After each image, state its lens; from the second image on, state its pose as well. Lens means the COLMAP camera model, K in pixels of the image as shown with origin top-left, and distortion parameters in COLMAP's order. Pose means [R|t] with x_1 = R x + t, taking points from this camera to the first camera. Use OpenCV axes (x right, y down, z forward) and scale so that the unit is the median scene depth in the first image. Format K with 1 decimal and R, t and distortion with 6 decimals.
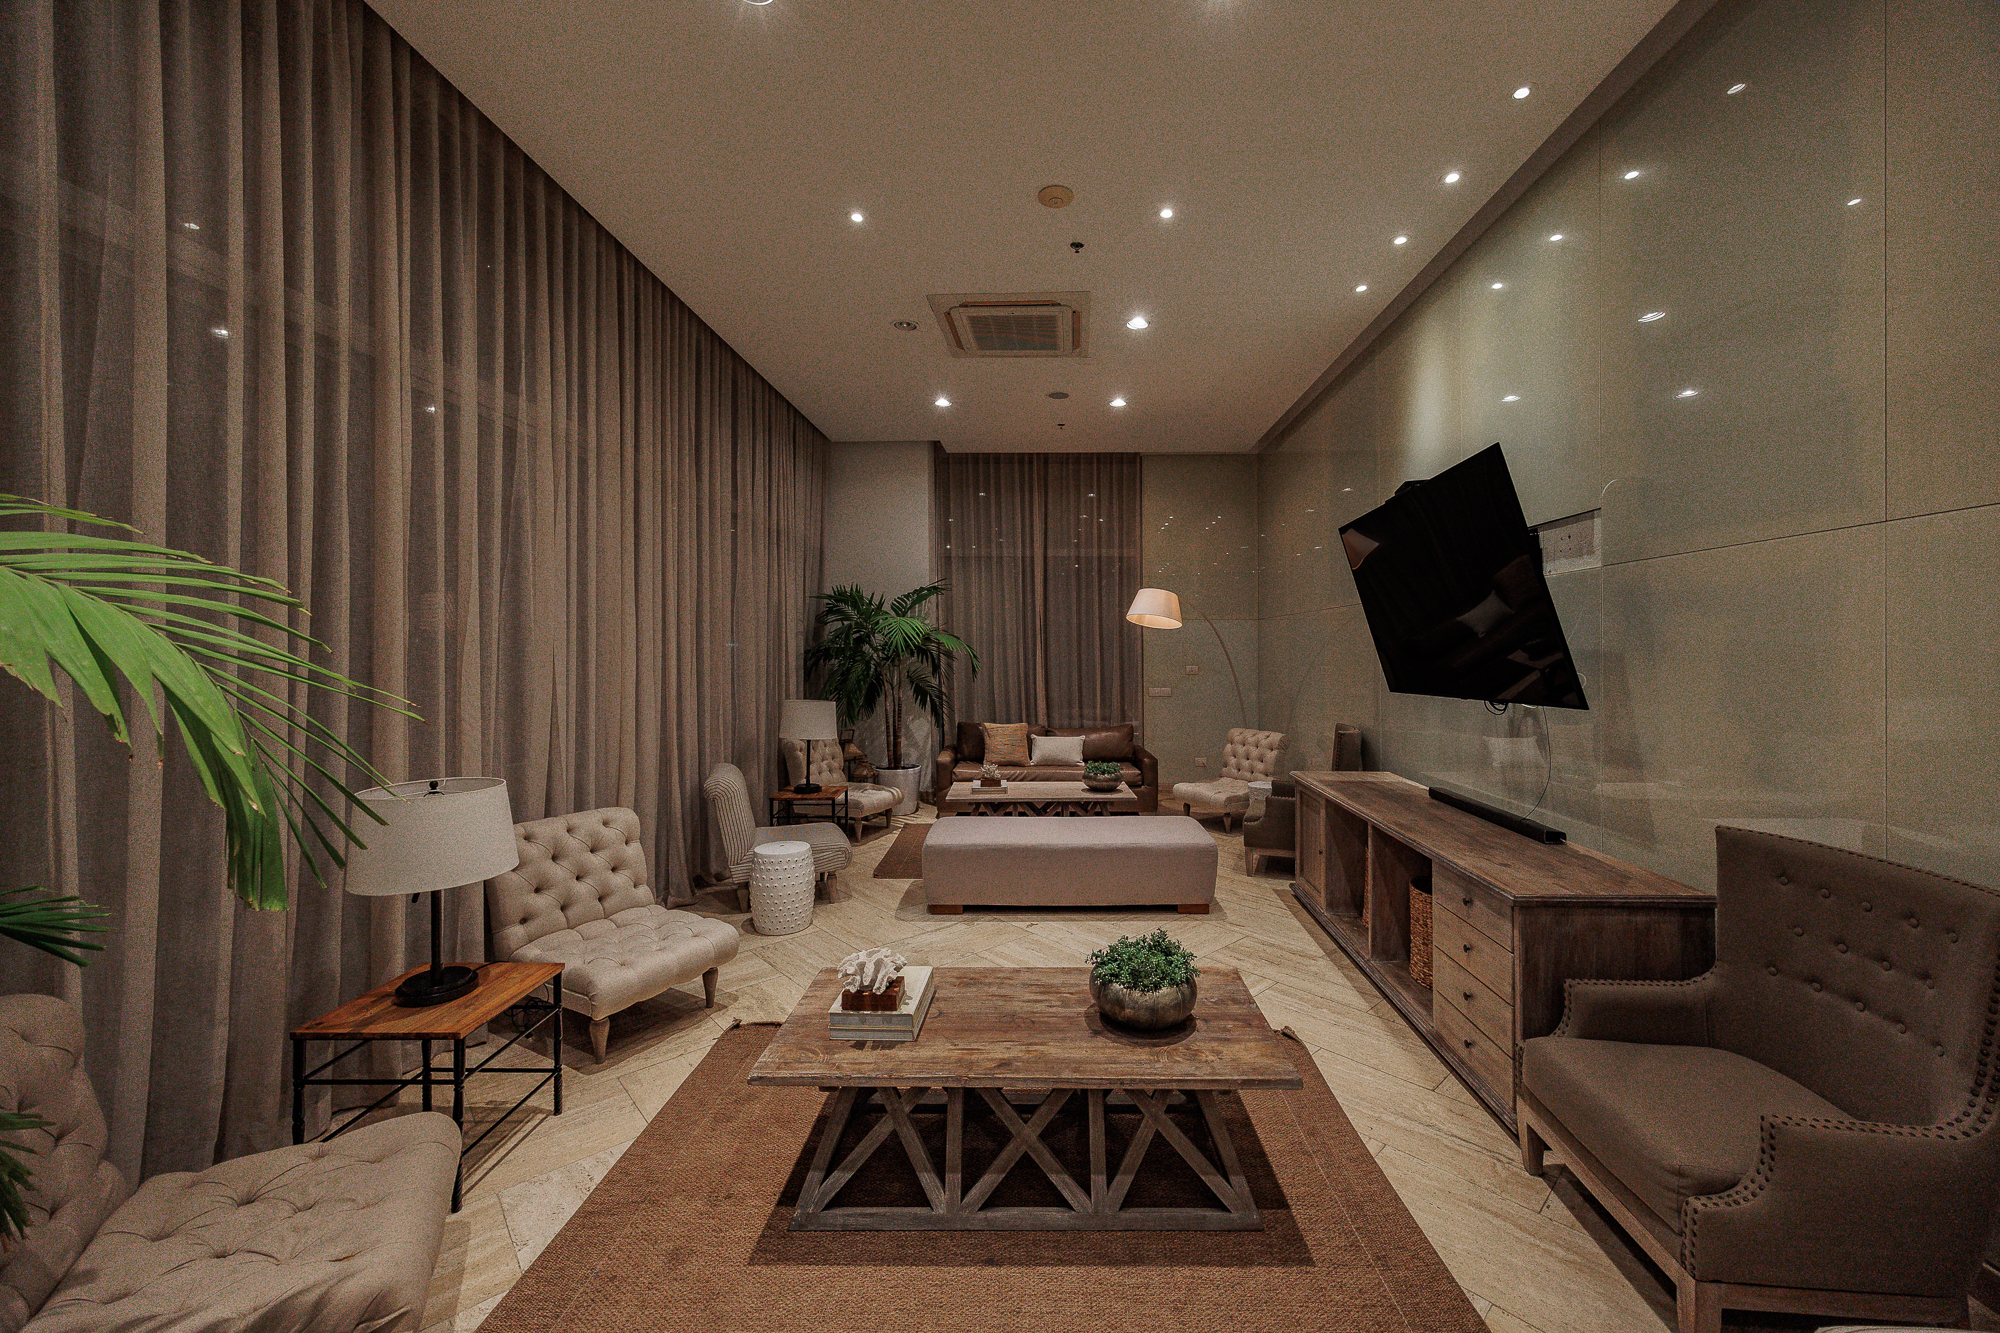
lens RADIAL K [[768.7, 0, 1050.5], [0, 768.7, 658.8], [0, 0, 1]] dist [0.011438, 0.000140]
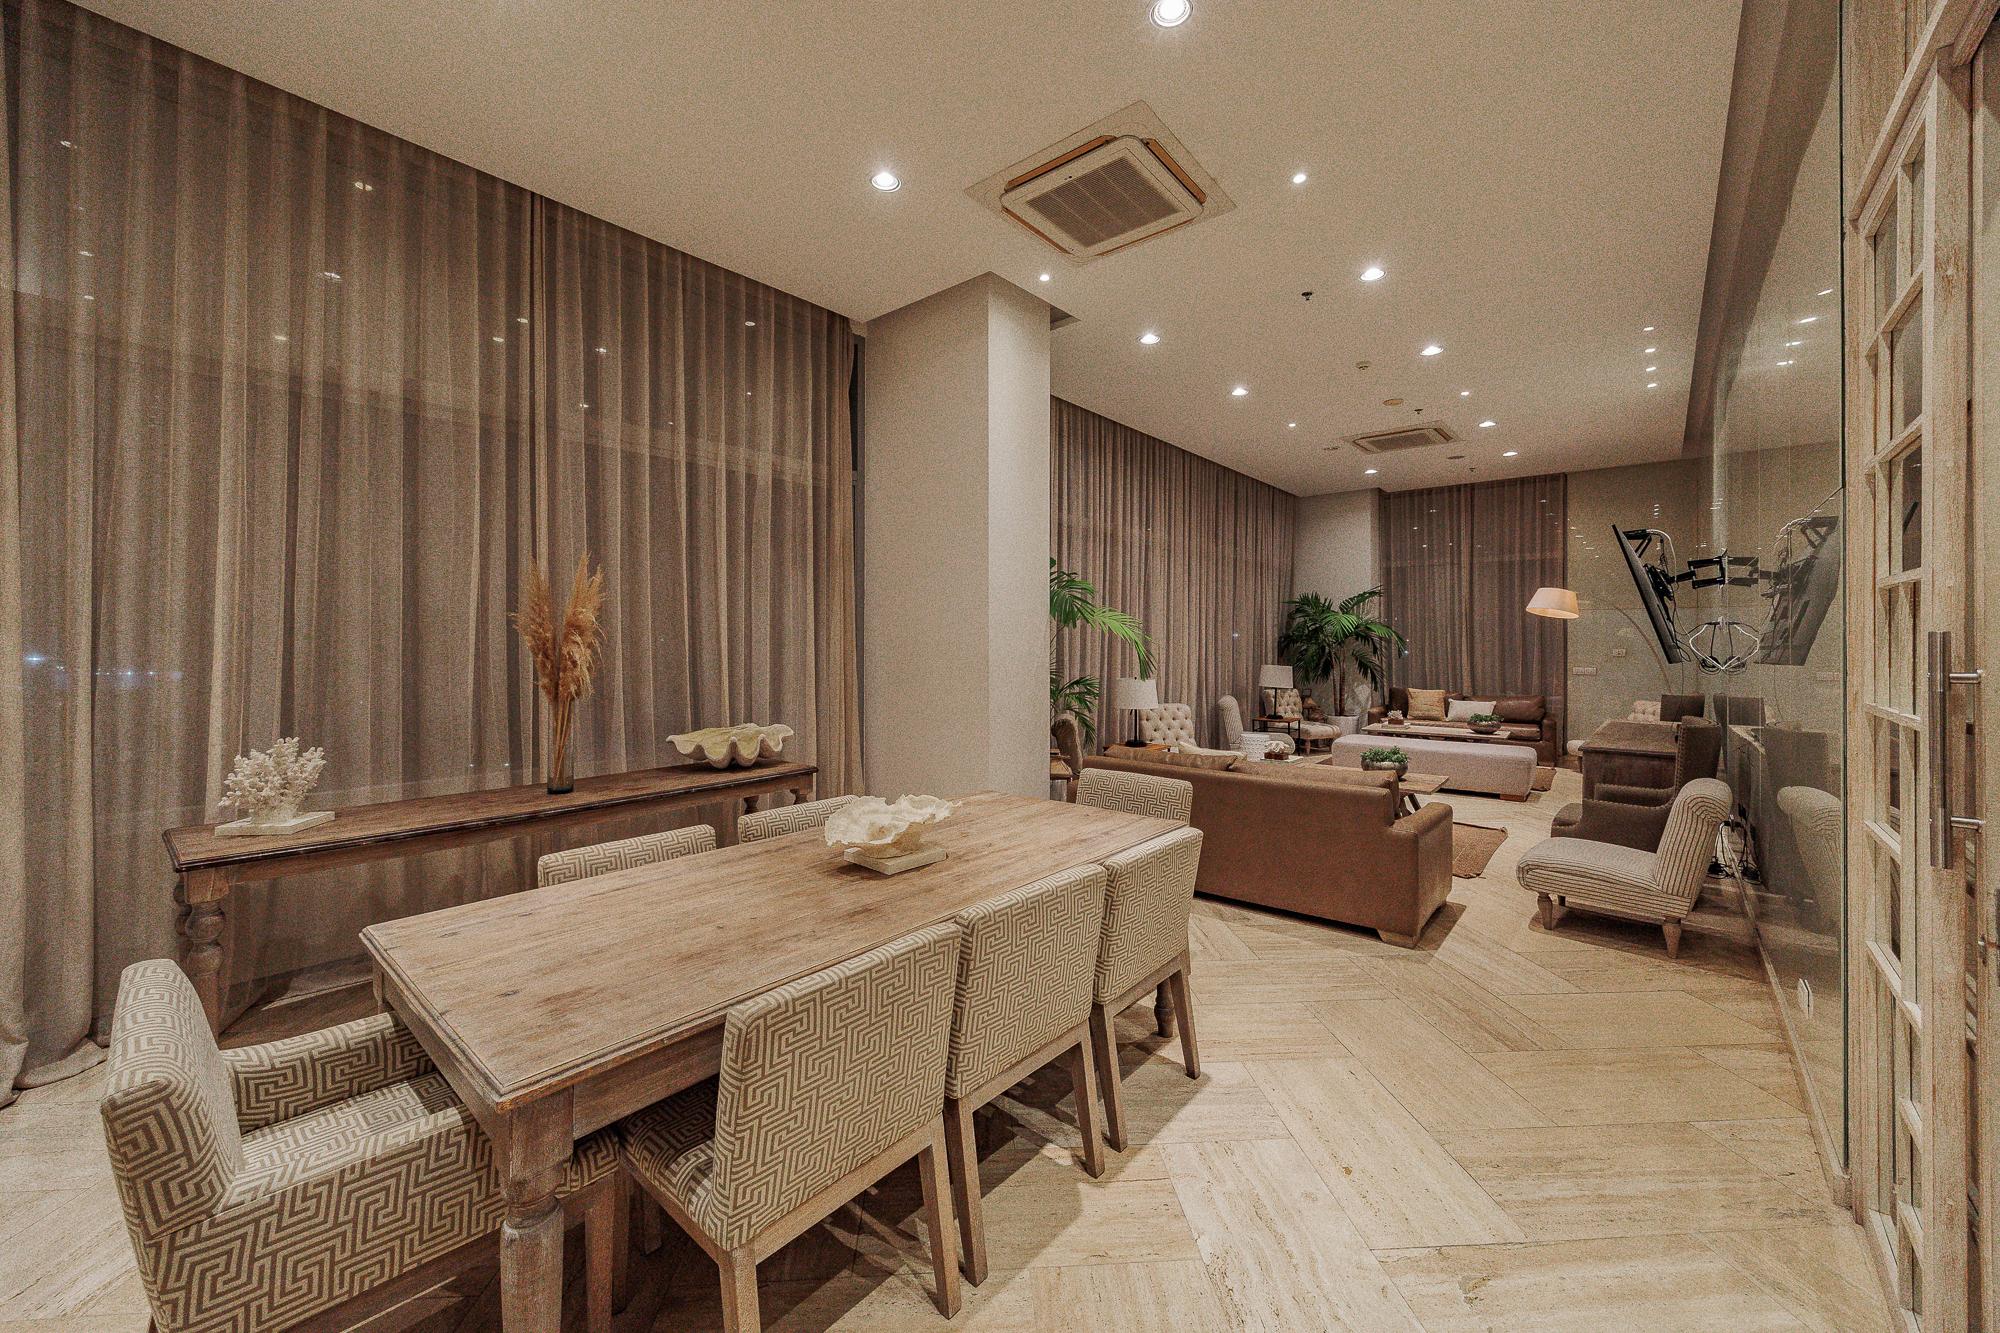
lens RADIAL K [[768.7, 0, 1003.0], [0, 768.7, 655.4], [0, 0, 1]] dist [0.011438, 0.000140]
pose [[0.768420, 0.015044, -0.639769, 0.260317], [-0.010504, 0.999885, 0.010895, 0.017009], [0.639860, -0.001652, 0.768490, -0.583817]]
